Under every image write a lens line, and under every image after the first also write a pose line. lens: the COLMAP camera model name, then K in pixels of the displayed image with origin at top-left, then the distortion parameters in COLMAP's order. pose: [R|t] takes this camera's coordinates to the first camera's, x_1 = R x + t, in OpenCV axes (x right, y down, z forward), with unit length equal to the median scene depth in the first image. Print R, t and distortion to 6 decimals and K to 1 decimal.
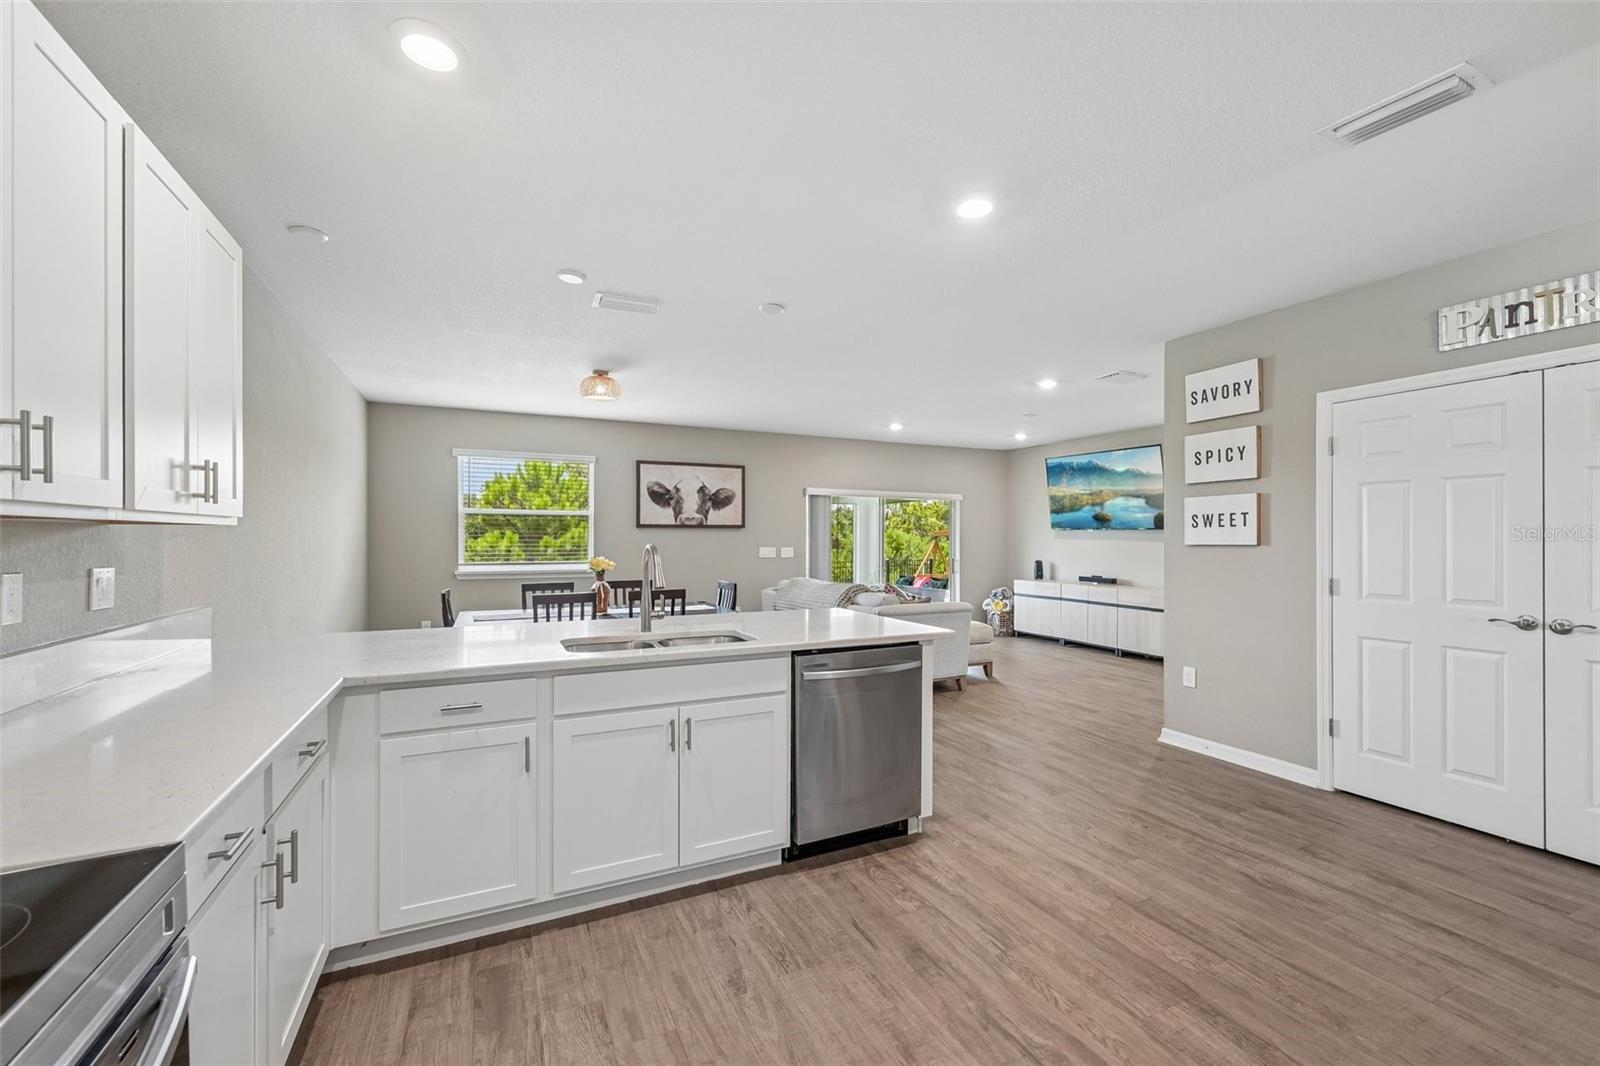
lens RADIAL K [[658.0, 0, 801.0], [0, 658.0, 531.5], [0, 0, 1]] dist [0.002028, 0.000288]
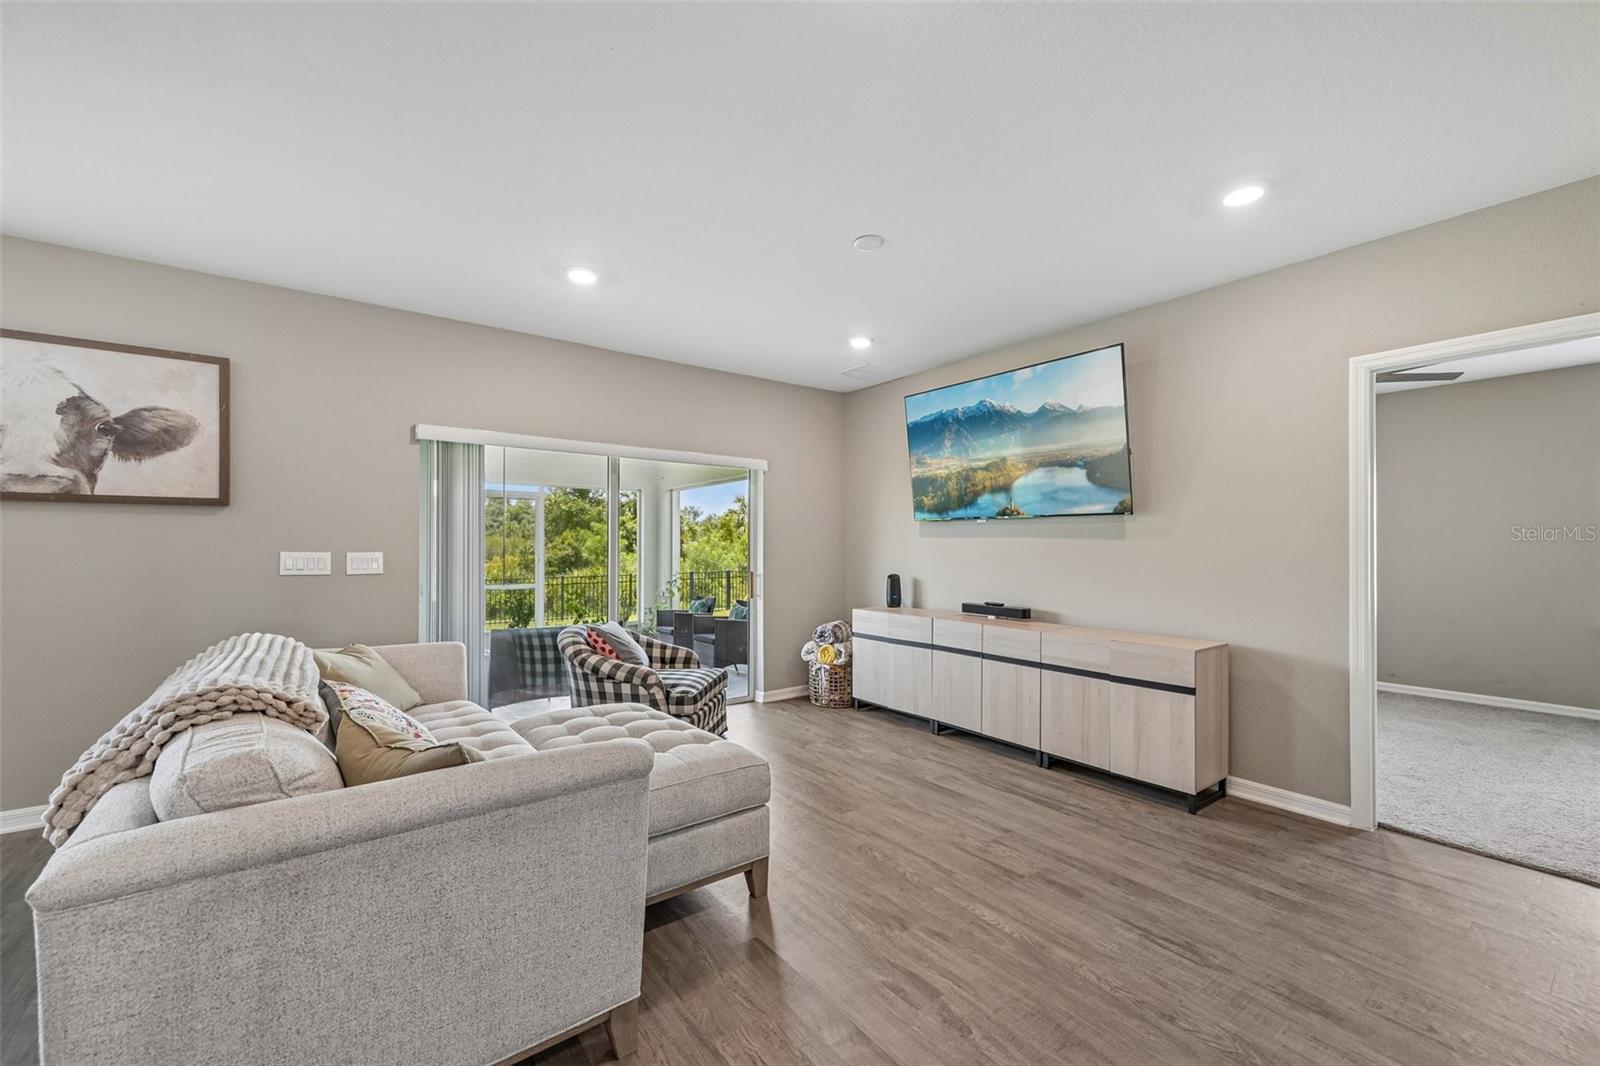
lens RADIAL K [[632.0, 0, 788.2], [0, 632.0, 547.3], [0, 0, 1]] dist [-0.003038, 0.001241]
pose [[0.985571, -0.000168, 0.169261, 0.200505], [-0.001401, 0.999957, 0.009146, 0.016995], [-0.169255, -0.009251, 0.985529, 0.535673]]
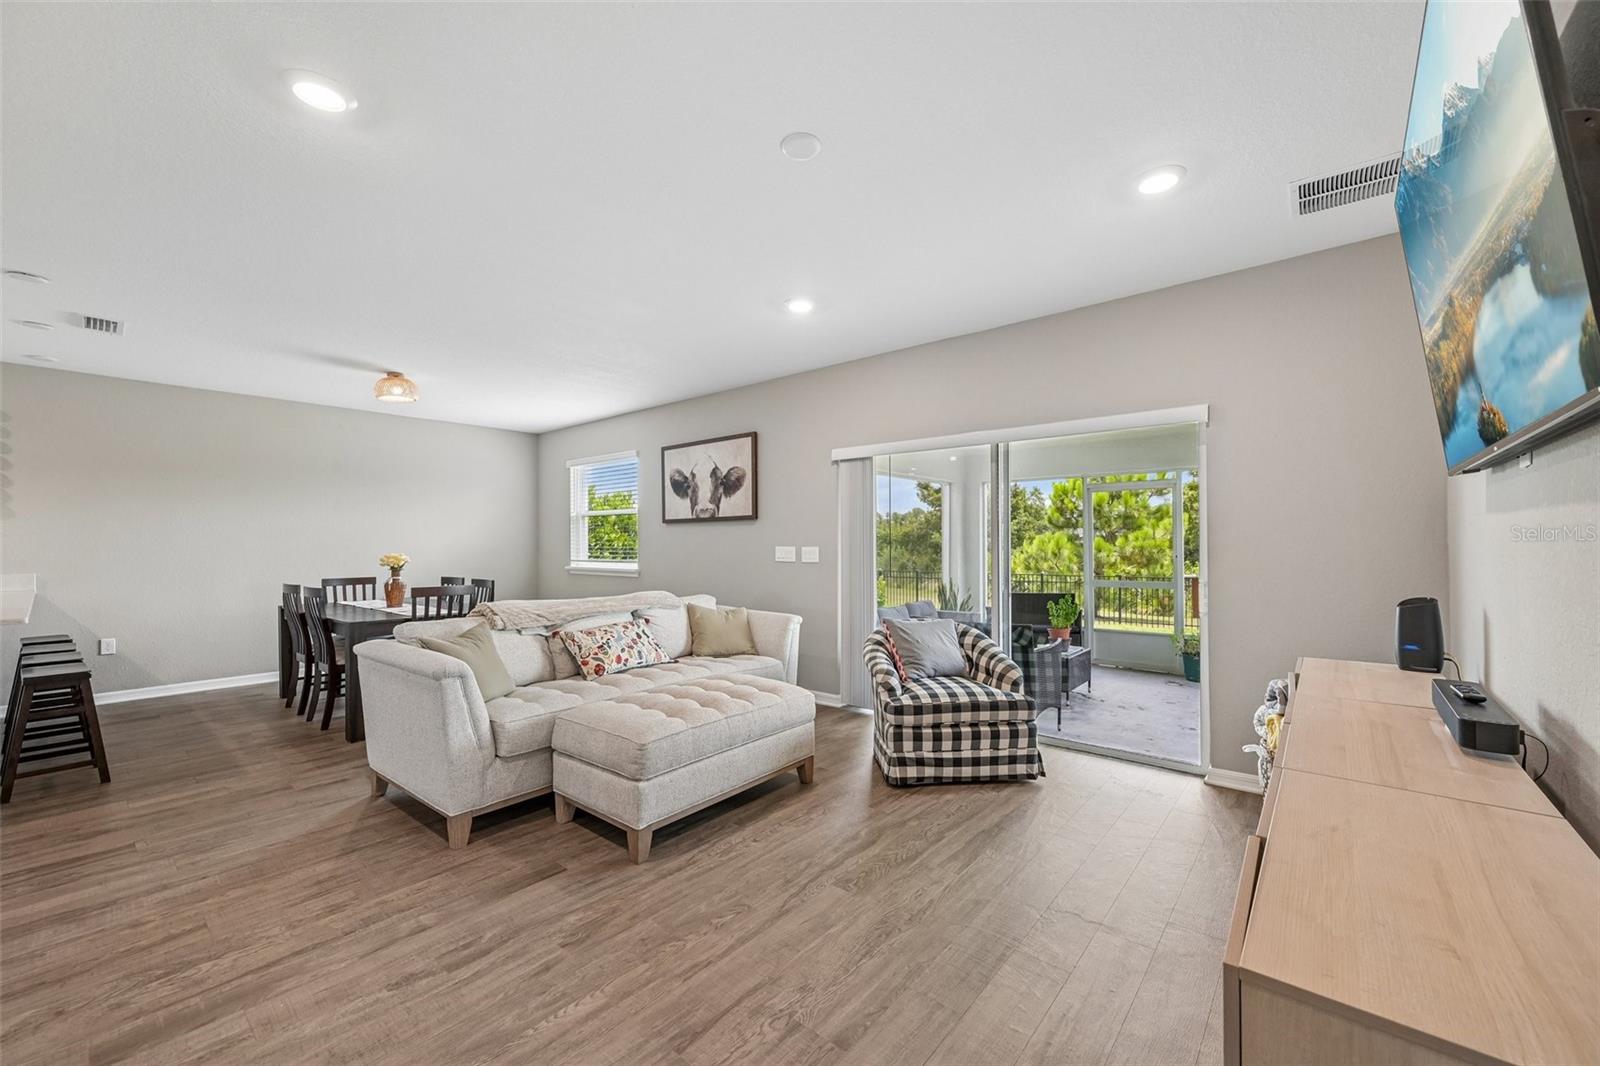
lens RADIAL K [[632.0, 0, 818.7], [0, 632.0, 539.6], [0, 0, 1]] dist [-0.003038, 0.001241]
pose [[0.412648, -0.009580, -0.910840, 0.564069], [0.013537, 0.999899, -0.004384, 0.020599], [0.910790, -0.010521, 0.412736, 0.776691]]
